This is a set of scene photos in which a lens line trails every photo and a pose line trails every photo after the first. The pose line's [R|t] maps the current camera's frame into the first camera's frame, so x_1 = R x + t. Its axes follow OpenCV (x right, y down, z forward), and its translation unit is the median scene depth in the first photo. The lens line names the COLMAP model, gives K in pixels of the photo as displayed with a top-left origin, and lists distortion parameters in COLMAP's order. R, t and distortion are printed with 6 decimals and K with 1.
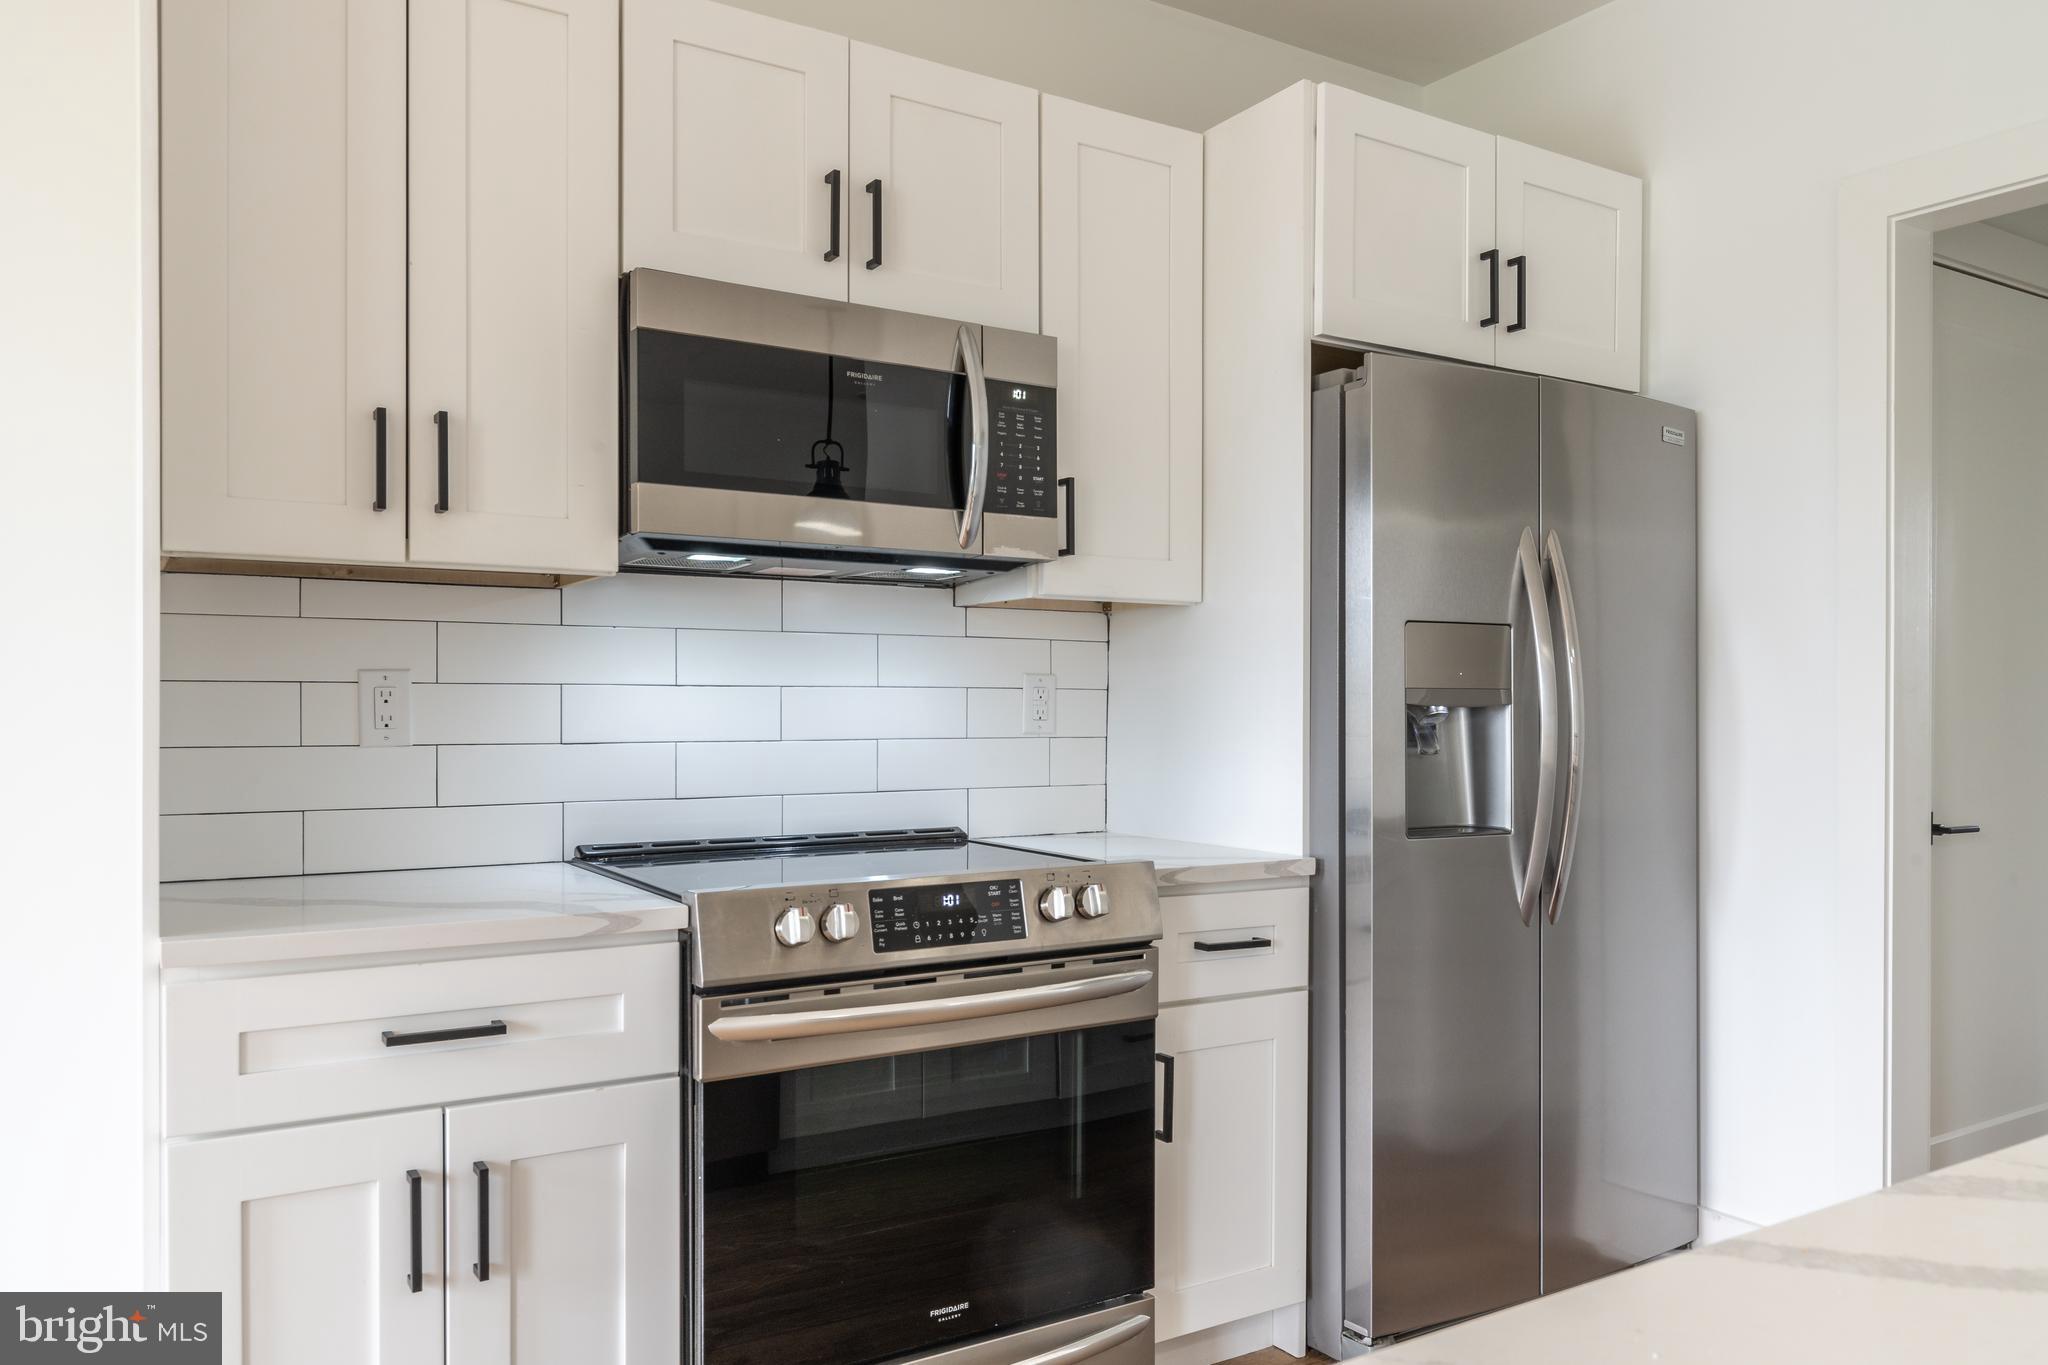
lens RADIAL K [[1429.4, 0, 1029.1], [0, 1429.4, 724.5], [0, 0, 1]] dist [0.000979, -0.000506]
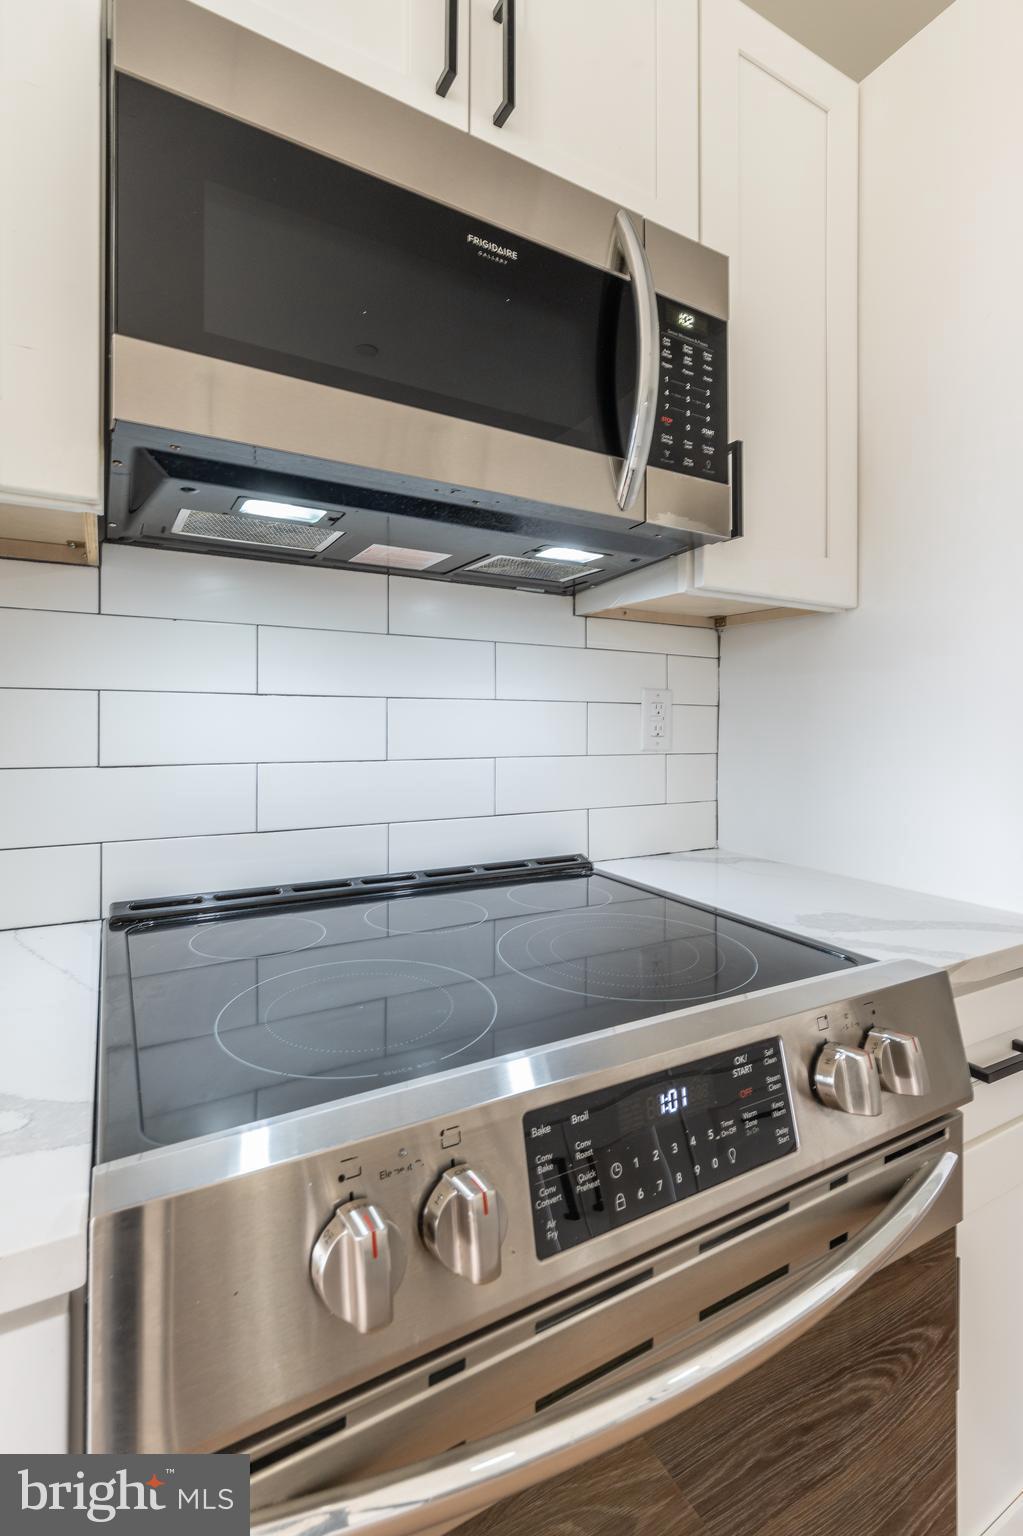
lens RADIAL K [[701.0, 0, 511.5], [0, 701.0, 768.0], [0, 0, 1]] dist [0.005378, -0.000280]
pose [[0.999180, 0.010073, -0.039220, -0.084332], [-0.007813, 0.998323, 0.057358, -0.009642], [0.039732, -0.057005, 0.997583, 0.603552]]
